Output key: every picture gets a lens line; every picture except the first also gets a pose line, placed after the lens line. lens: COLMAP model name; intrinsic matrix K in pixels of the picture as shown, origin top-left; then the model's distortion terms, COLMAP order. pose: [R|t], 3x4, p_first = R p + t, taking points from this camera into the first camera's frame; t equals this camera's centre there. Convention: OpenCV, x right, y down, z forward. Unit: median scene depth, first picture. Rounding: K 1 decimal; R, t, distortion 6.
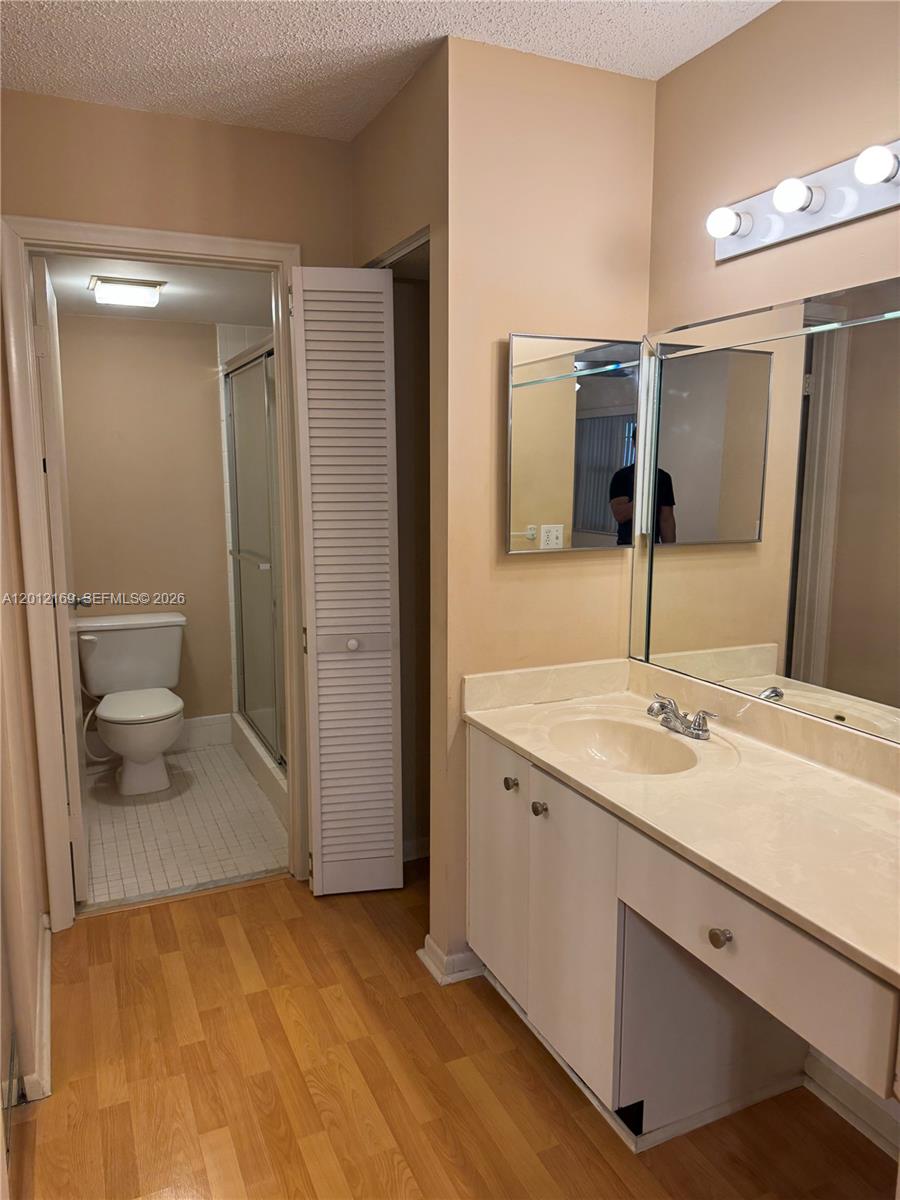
lens RADIAL K [[871.1, 0, 450.0], [0, 871.1, 600.0], [0, 0, 1]] dist [0.049726, -0.004312]
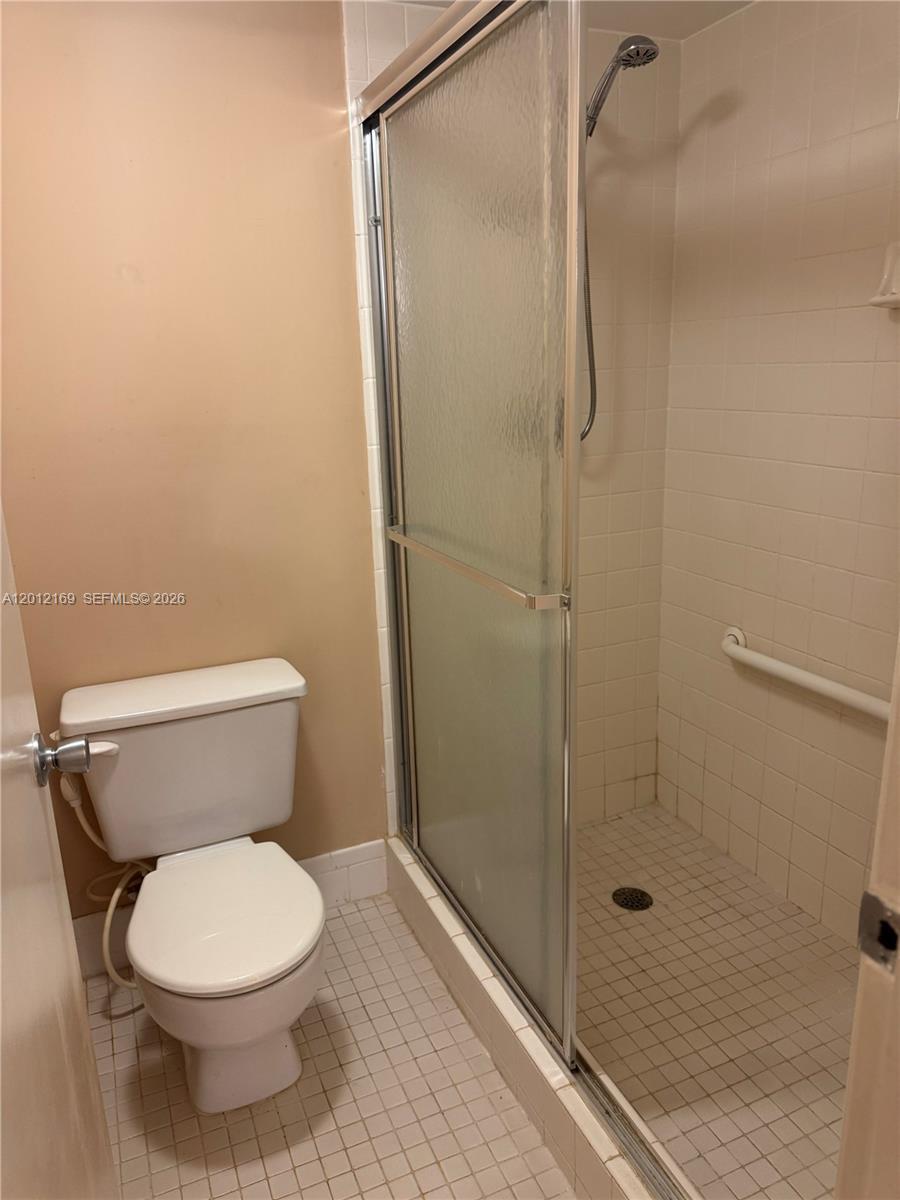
lens RADIAL K [[844.1, 0, 424.6], [0, 844.1, 602.4], [0, 0, 1]] dist [-0.000380, -0.000325]
pose [[0.998701, -0.024561, -0.044635, -0.216868], [0.029818, 0.992176, 0.121232, -0.072156], [0.041308, -0.122406, 0.991620, 0.566672]]
